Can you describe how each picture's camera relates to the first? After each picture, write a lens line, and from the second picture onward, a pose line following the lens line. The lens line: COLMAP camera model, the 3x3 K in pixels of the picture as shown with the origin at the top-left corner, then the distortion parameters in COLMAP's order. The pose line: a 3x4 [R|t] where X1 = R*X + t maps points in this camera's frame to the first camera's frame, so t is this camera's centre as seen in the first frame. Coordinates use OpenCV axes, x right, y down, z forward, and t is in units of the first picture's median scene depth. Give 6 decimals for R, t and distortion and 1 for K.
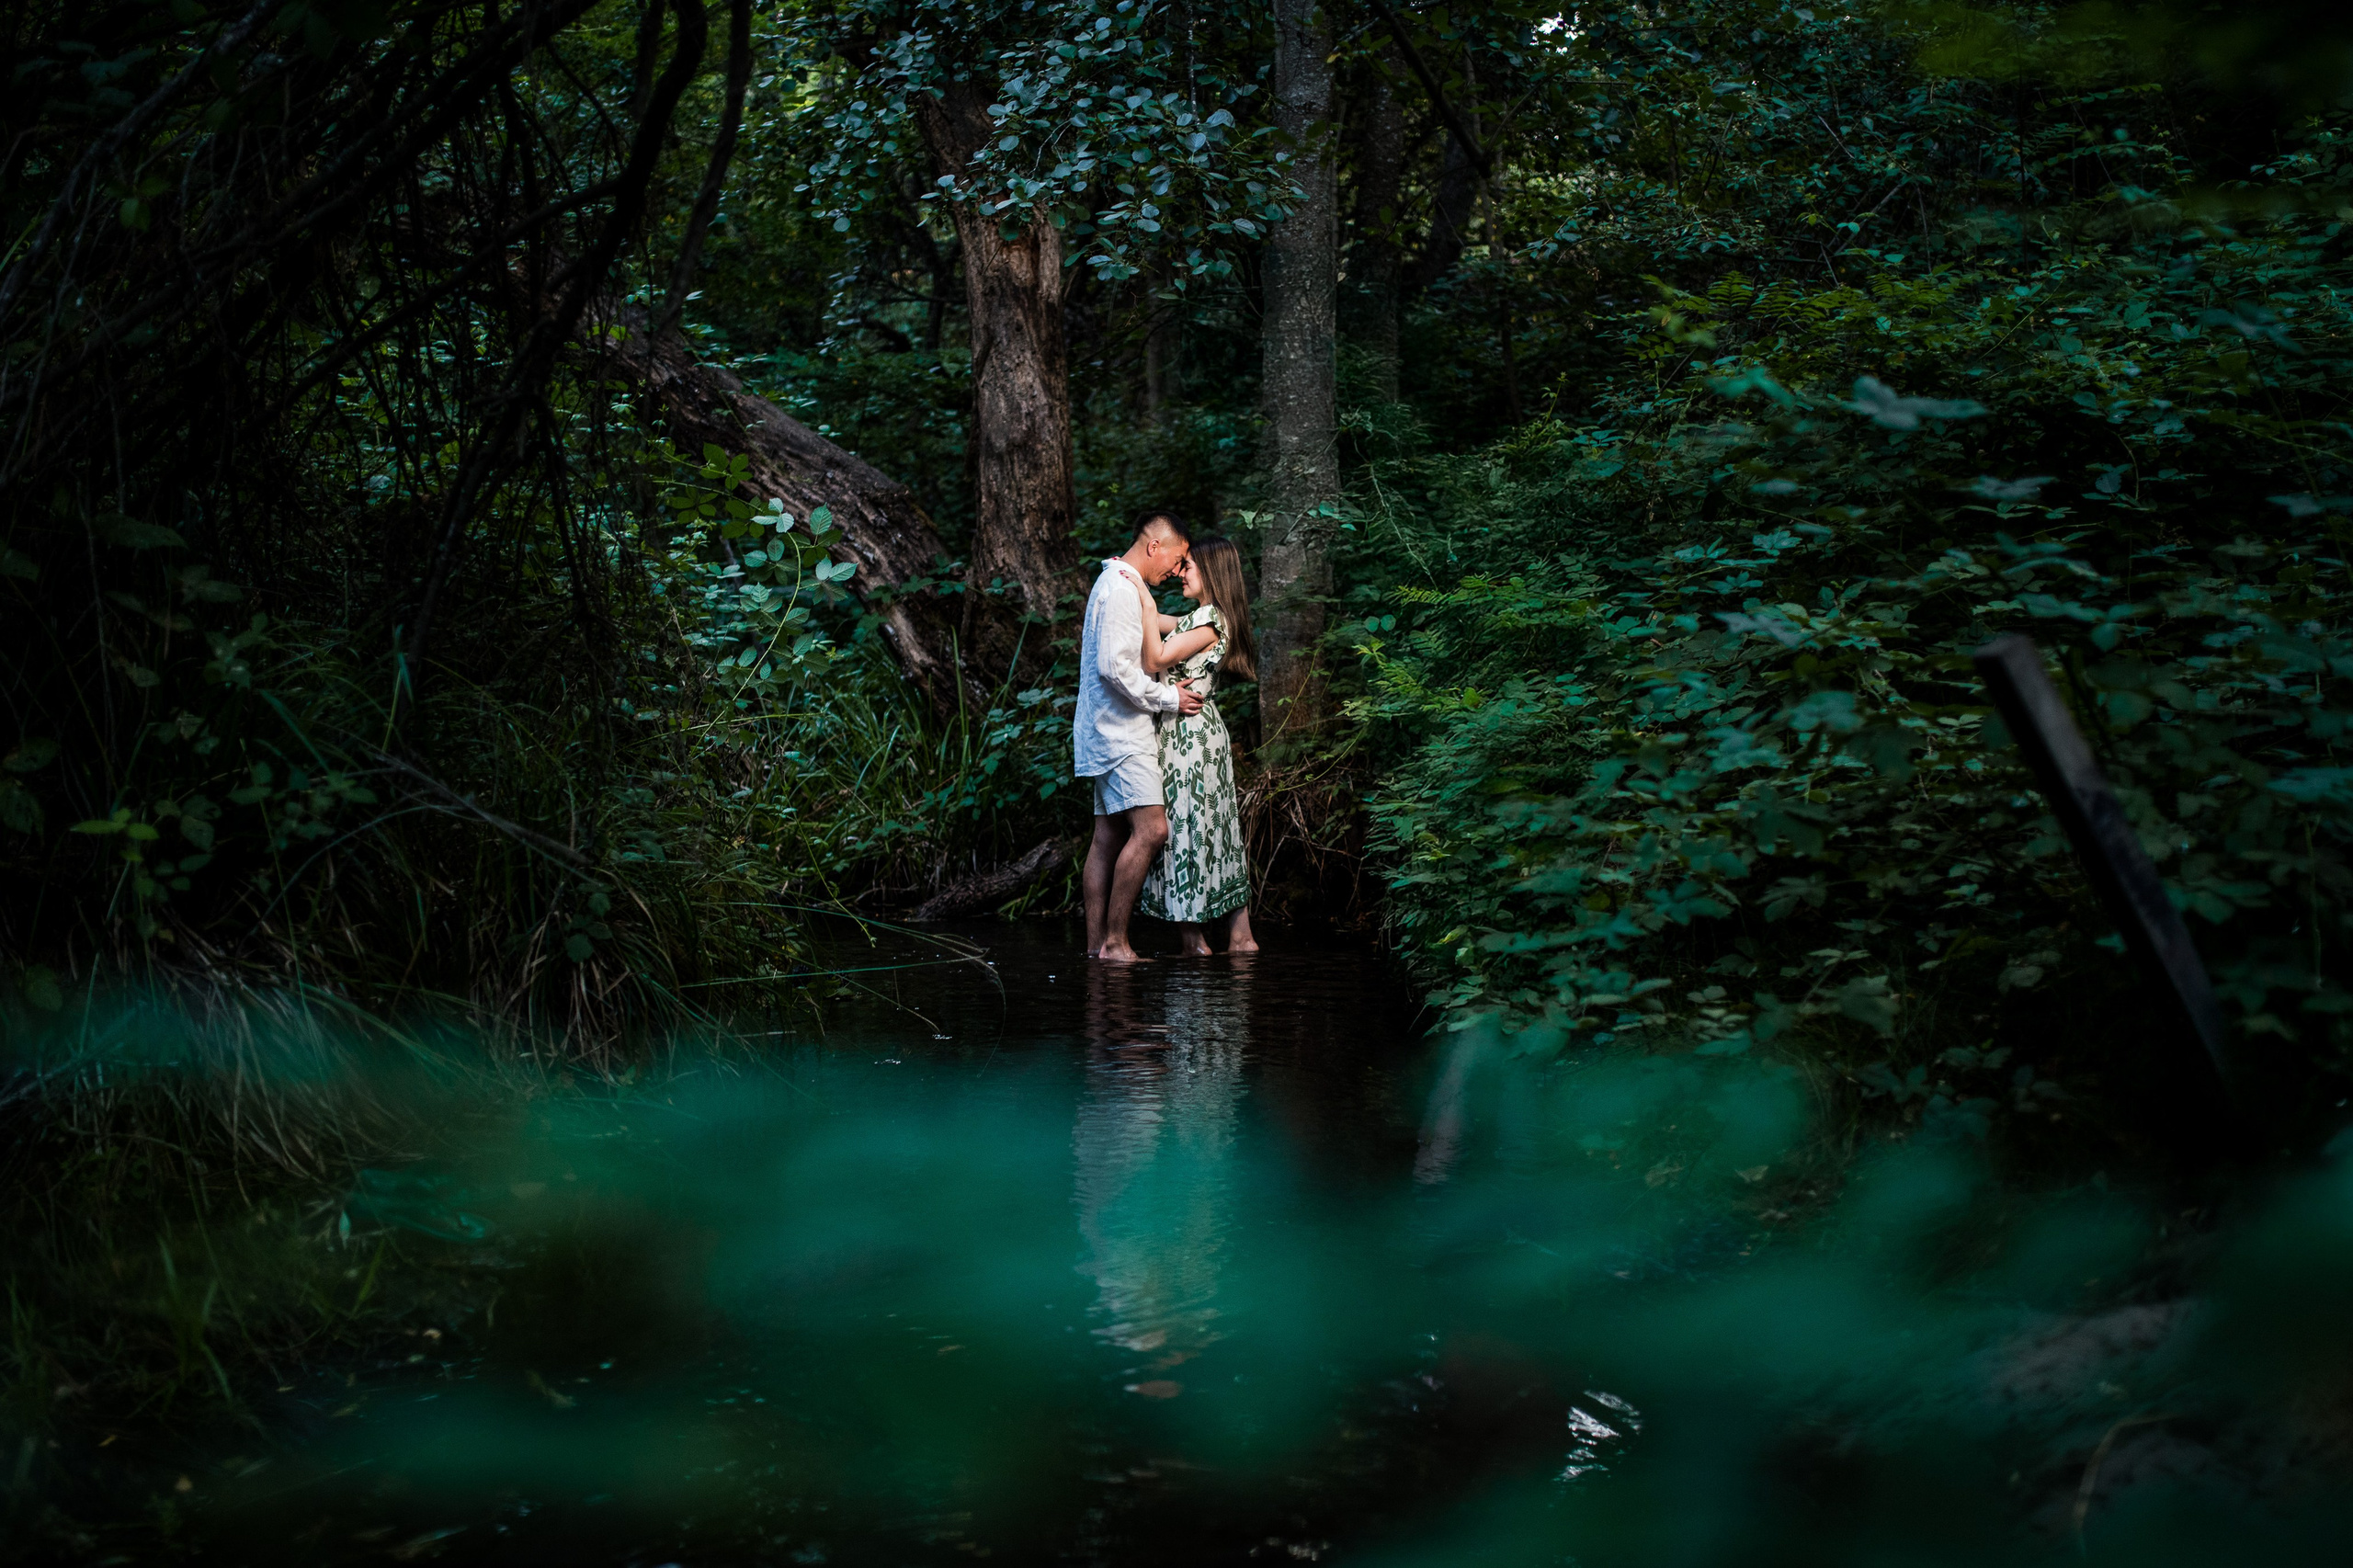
lens RADIAL K [[2263.0, 0, 1168.7], [0, 2263.0, 800.7], [0, 0, 1]] dist [-0.018894, 0.000000]
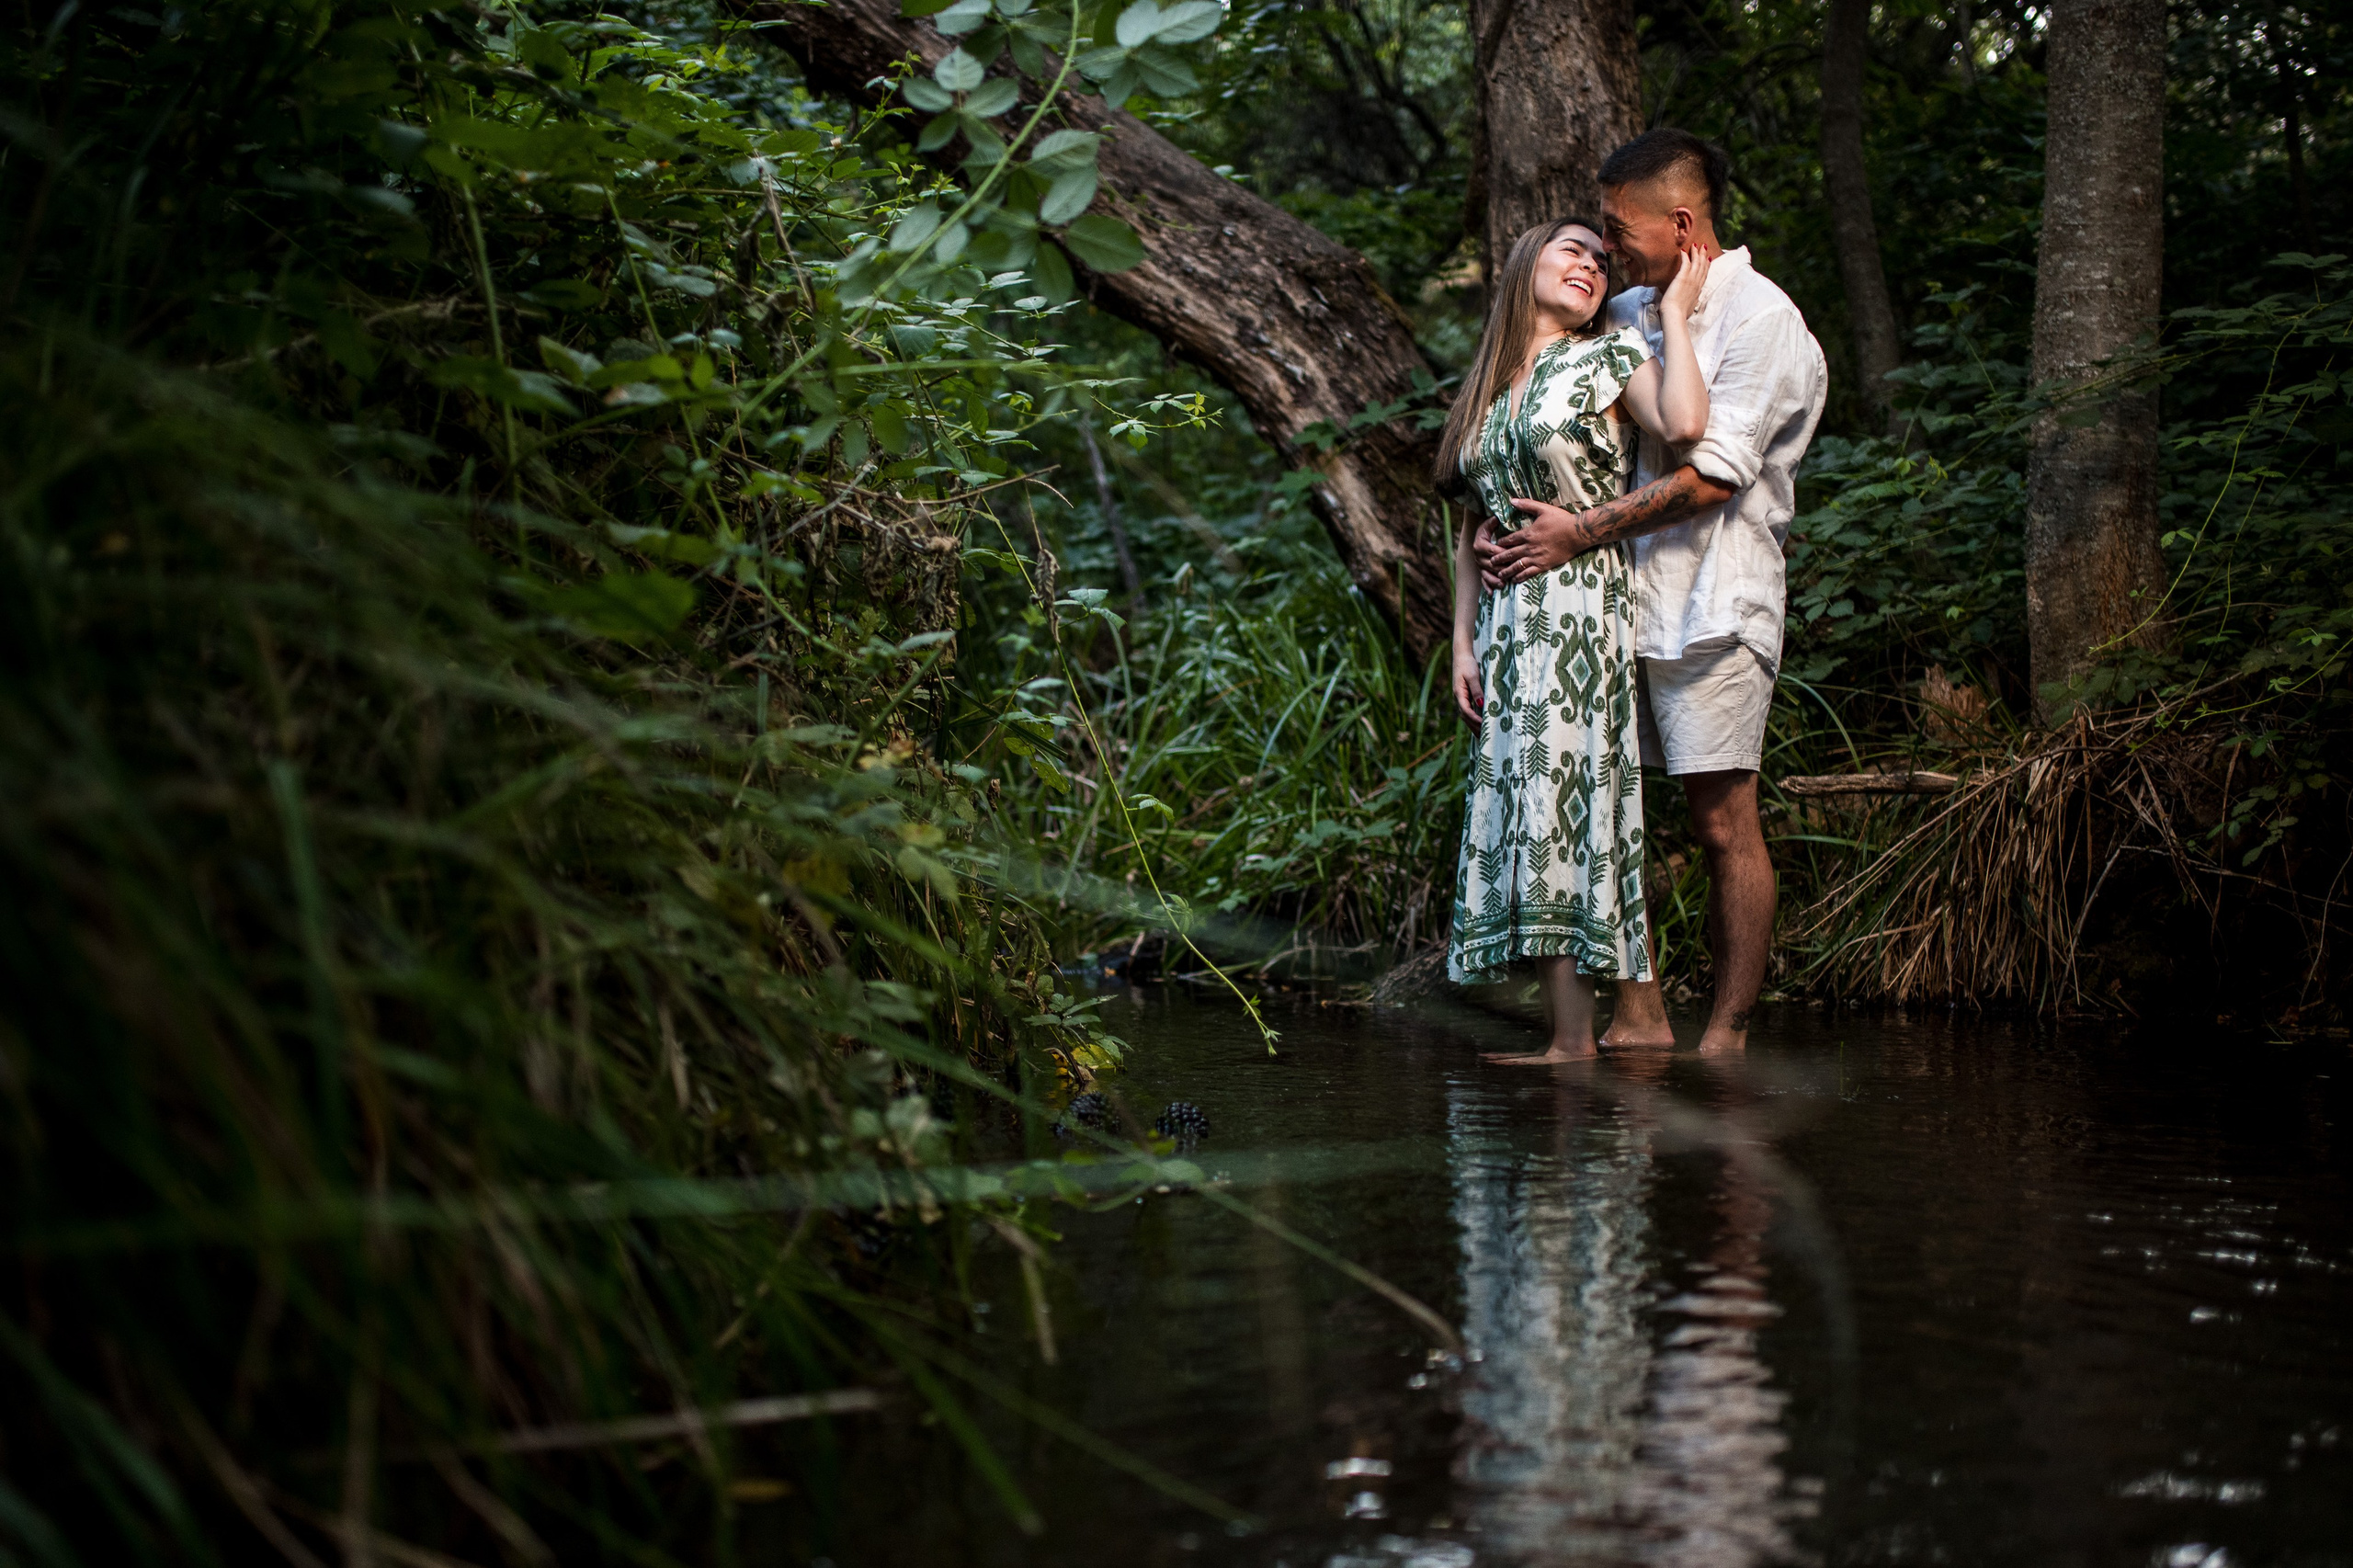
lens RADIAL K [[2263.0, 0, 1166.6], [0, 2263.0, 764.8], [0, 0, 1]] dist [-0.018894, 0.000000]
pose [[0.979041, 0.000233, -0.203663, -0.047882], [-0.013734, 0.997798, -0.064882, 0.029827], [0.203200, 0.066319, 0.976889, 0.442251]]
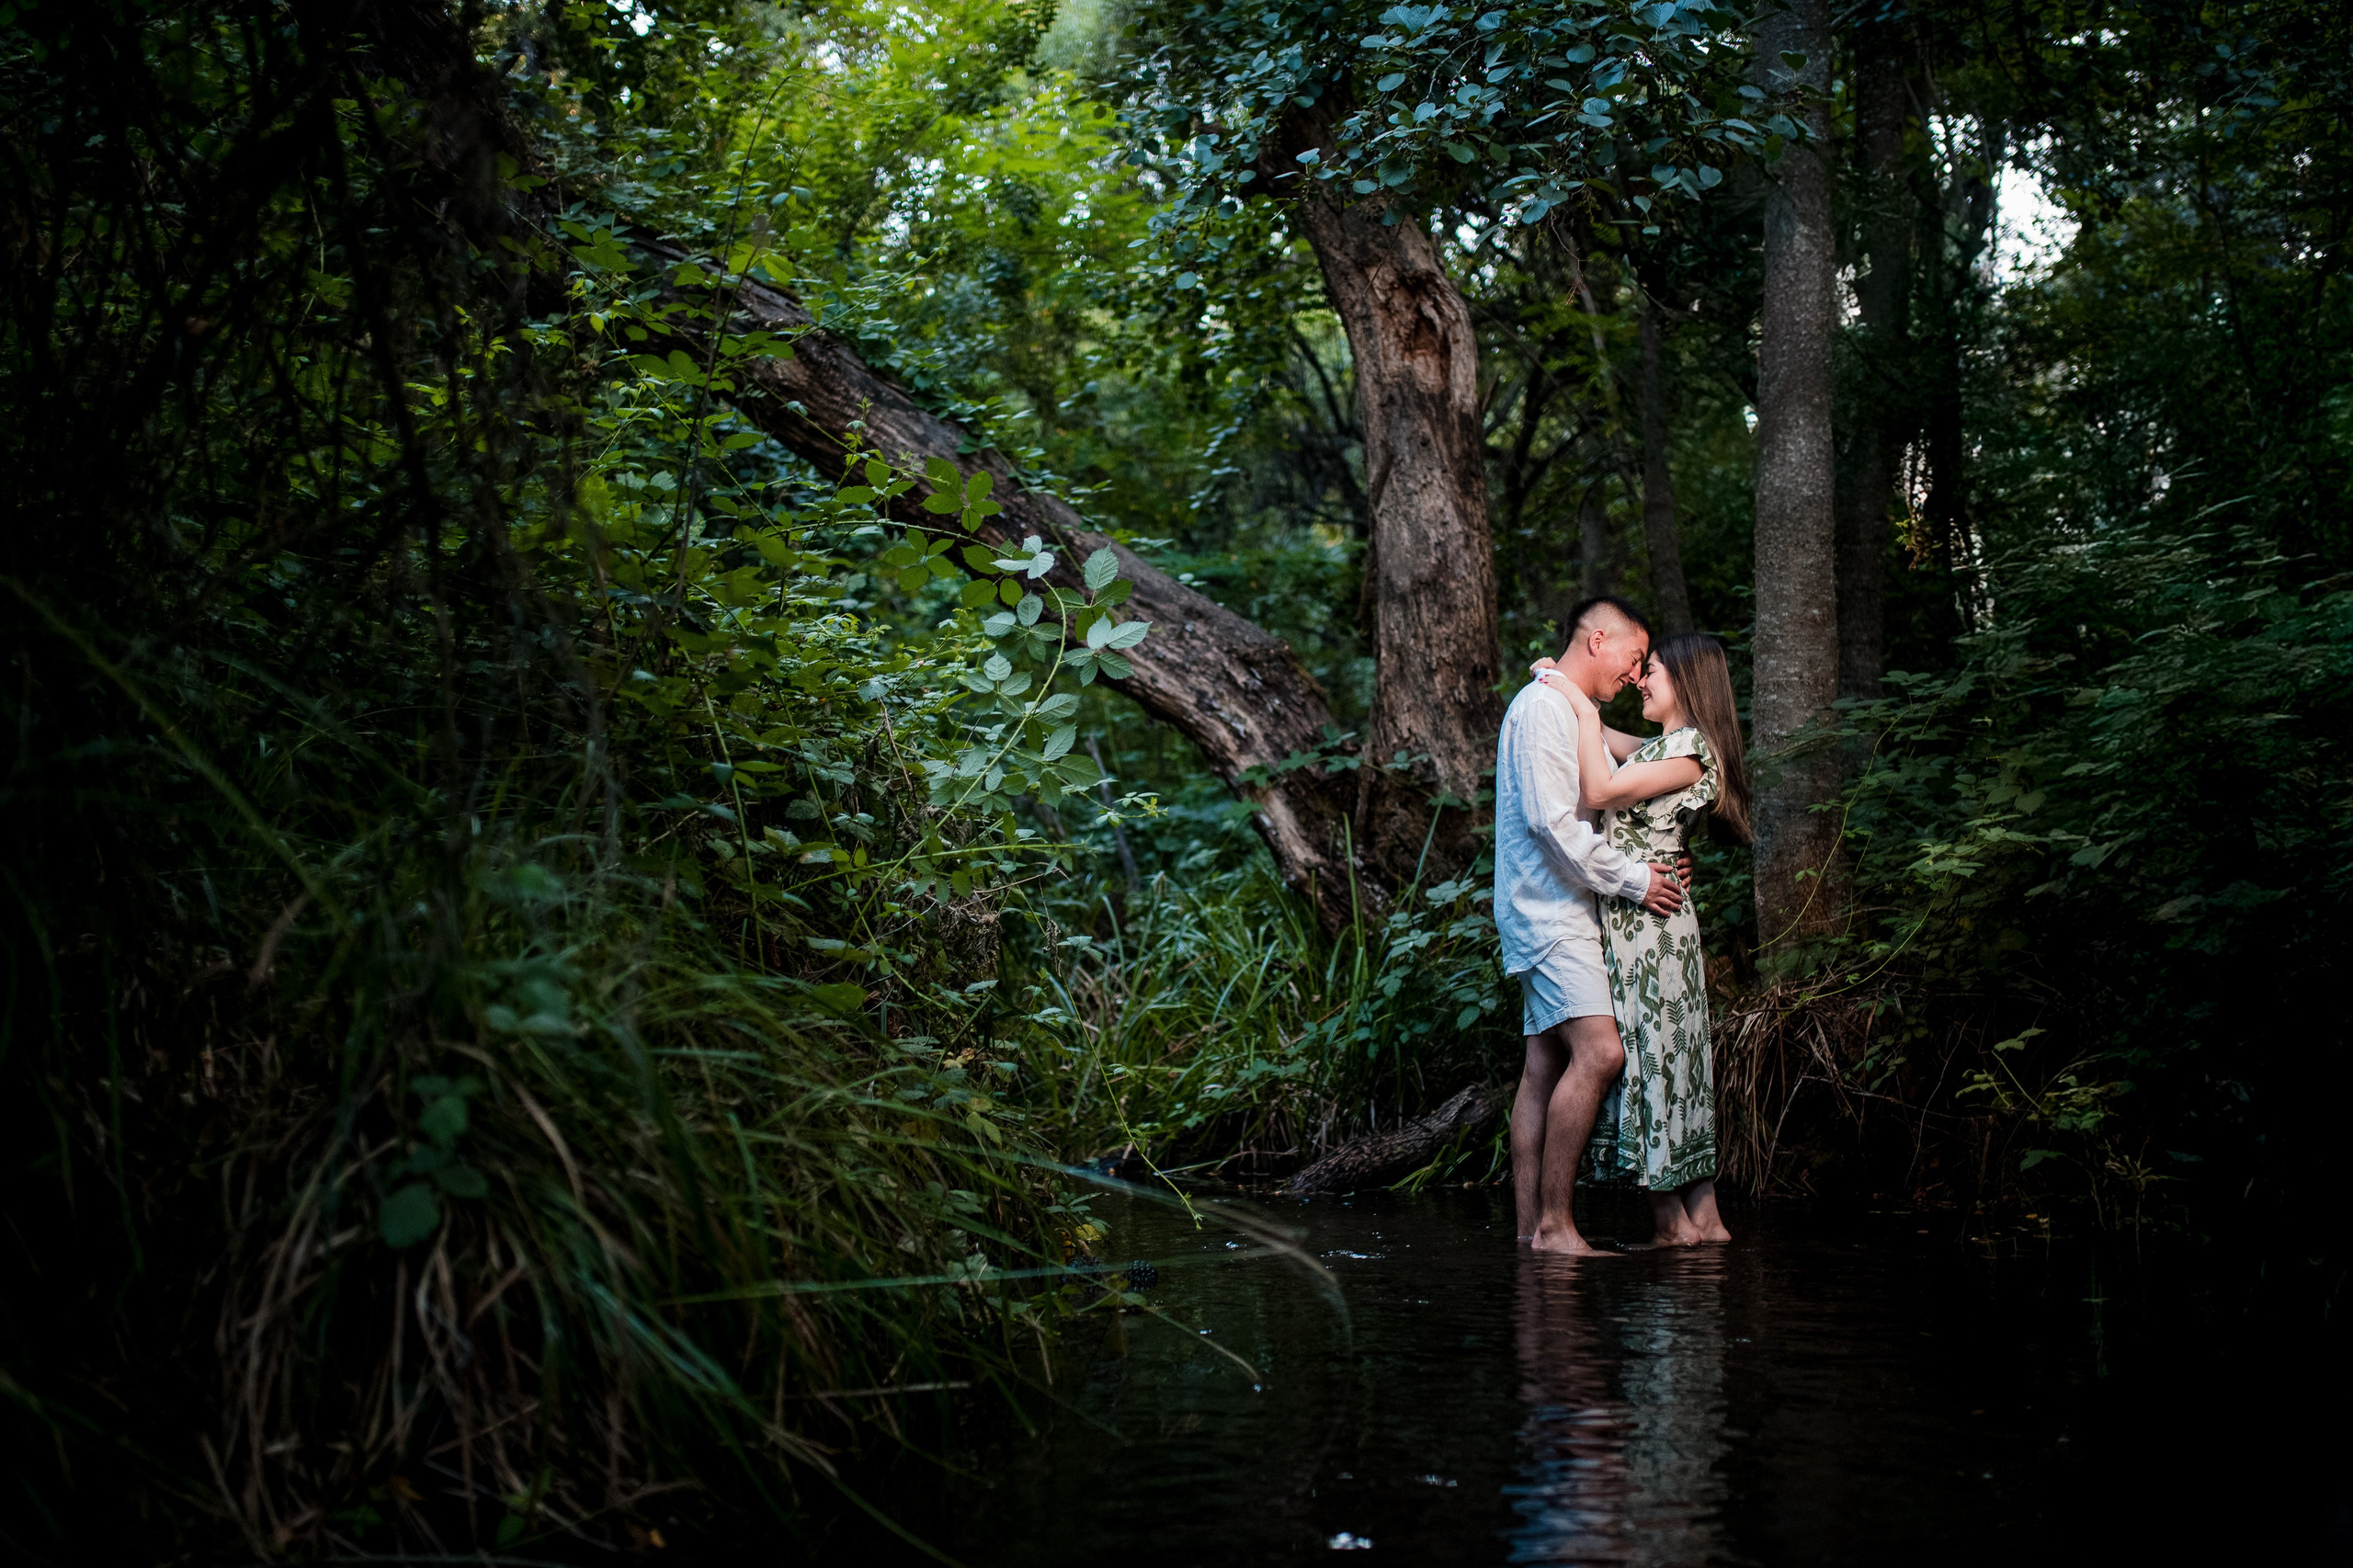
lens RADIAL K [[2141.7, 0, 1194.4], [0, 2141.7, 790.7], [0, 0, 1]] dist [0.002959, 0.000000]
pose [[0.979503, -0.029327, -0.199282, 0.001036], [0.000786, 0.989893, -0.141812, 0.020100], [0.201427, 0.138749, 0.969627, 0.275119]]
